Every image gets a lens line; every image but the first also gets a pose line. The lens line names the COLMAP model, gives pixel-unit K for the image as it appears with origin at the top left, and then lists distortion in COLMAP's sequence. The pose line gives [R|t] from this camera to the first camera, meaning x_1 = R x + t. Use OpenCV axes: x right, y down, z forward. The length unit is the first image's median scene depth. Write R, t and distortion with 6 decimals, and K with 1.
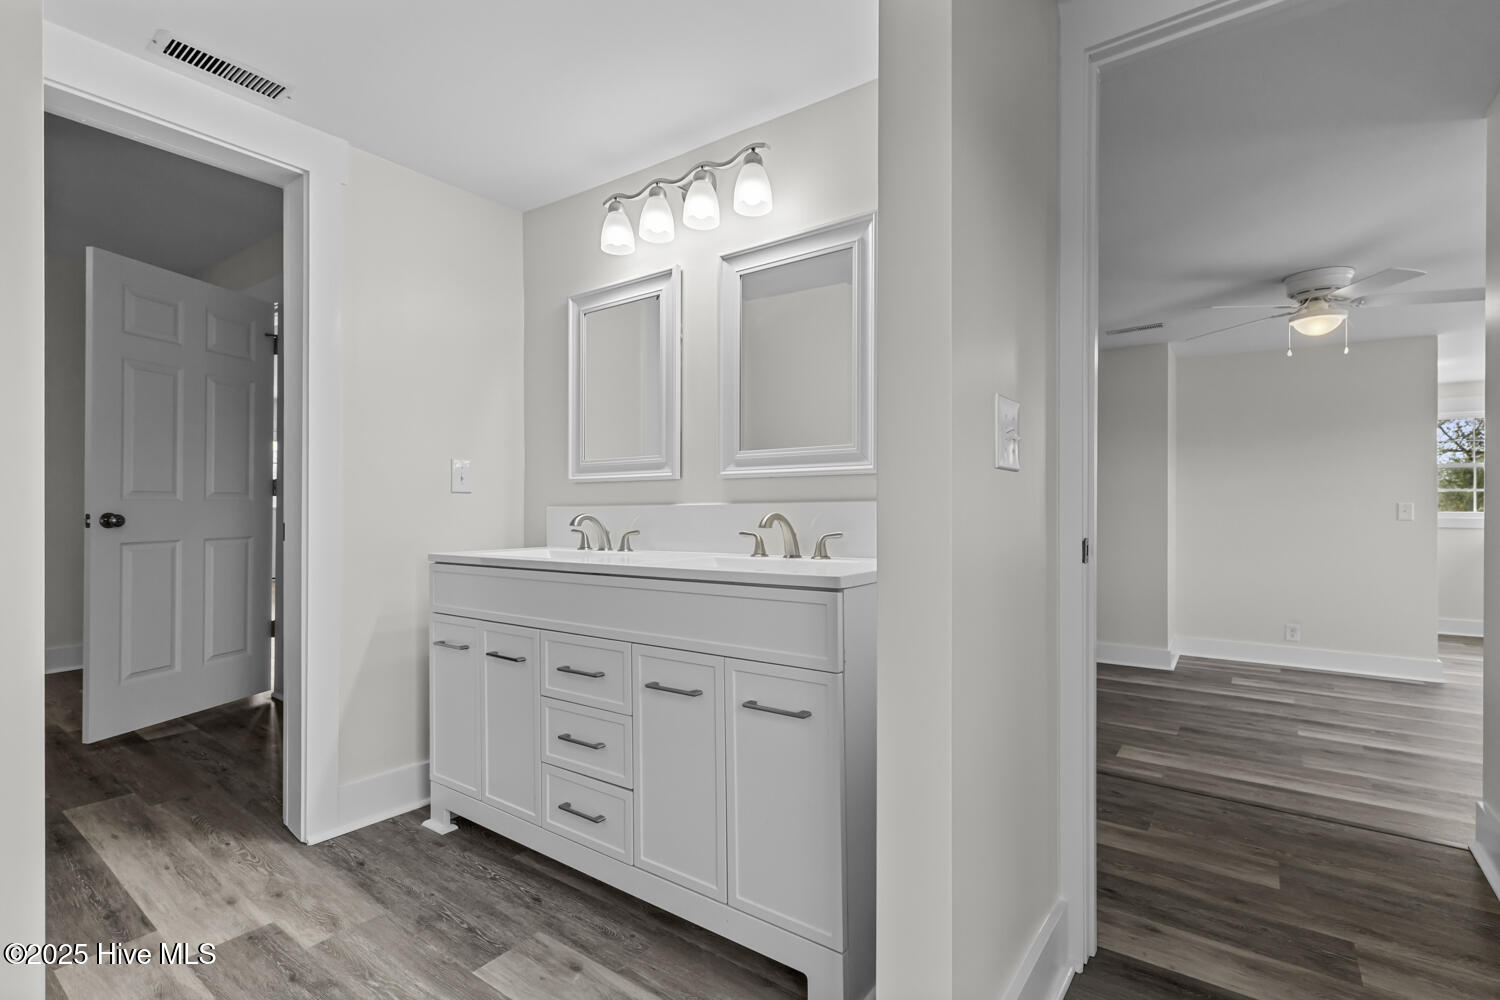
lens RADIAL K [[712.7, 0, 750.0], [0, 712.7, 500.0], [0, 0, 1]] dist [0.000804, 0.000161]
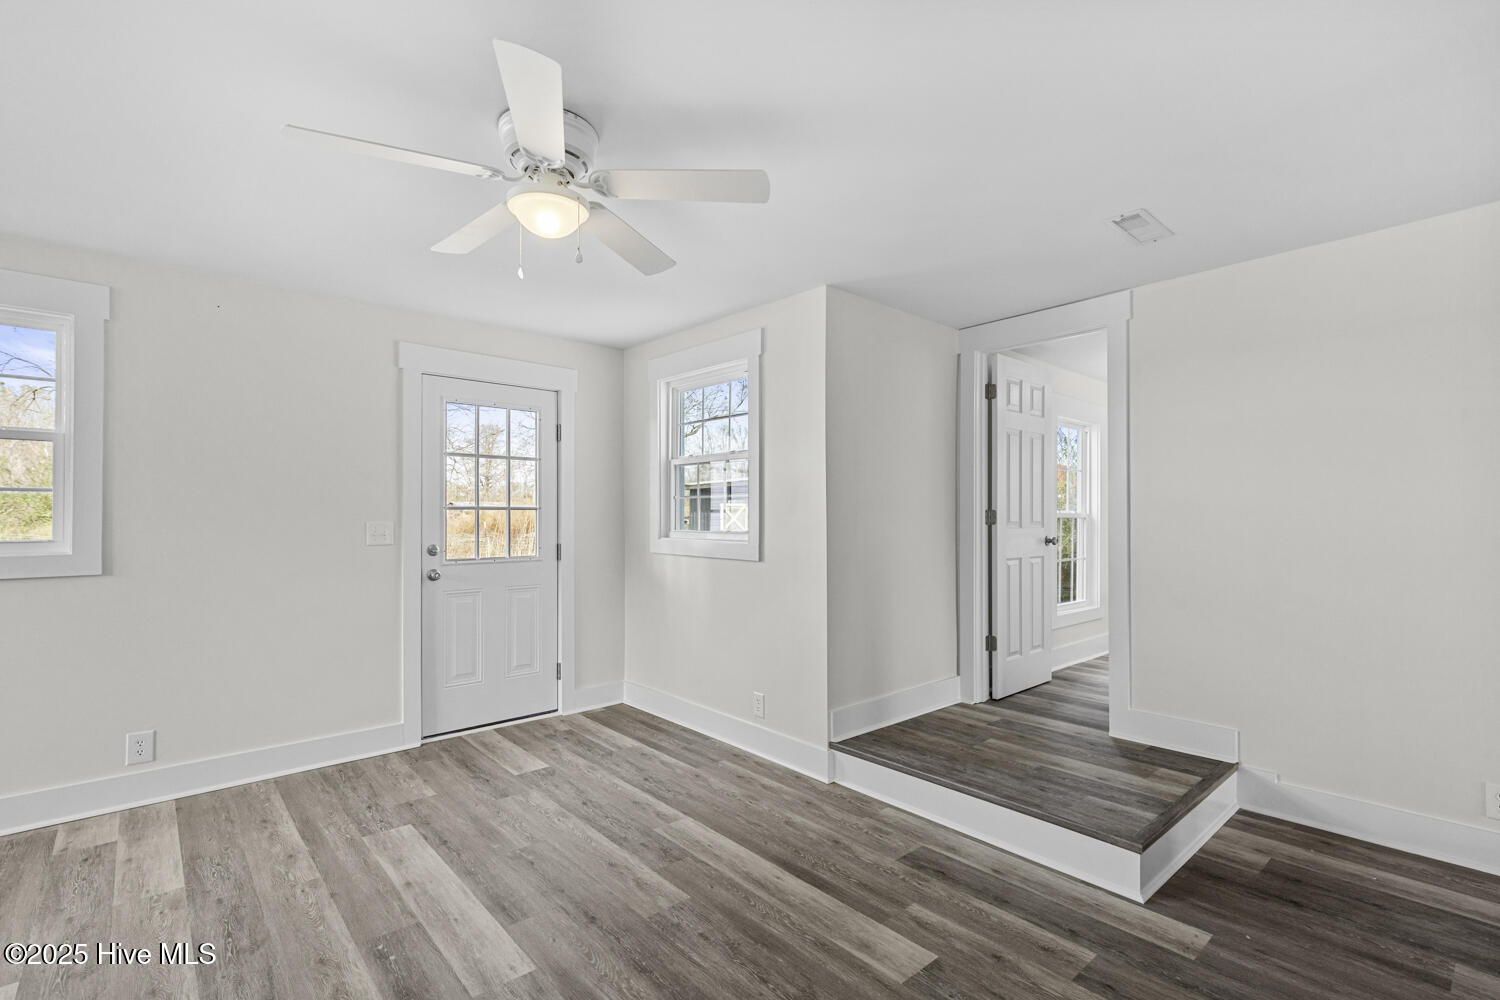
lens RADIAL K [[693.1, 0, 747.6], [0, 693.1, 521.9], [0, 0, 1]] dist [-0.001405, -0.000053]
pose [[-0.978513, 0.002507, 0.206169, 0.600421], [0.001686, 0.999990, -0.004159, -0.001565], [-0.206178, -0.003722, -0.978507, 1.744966]]
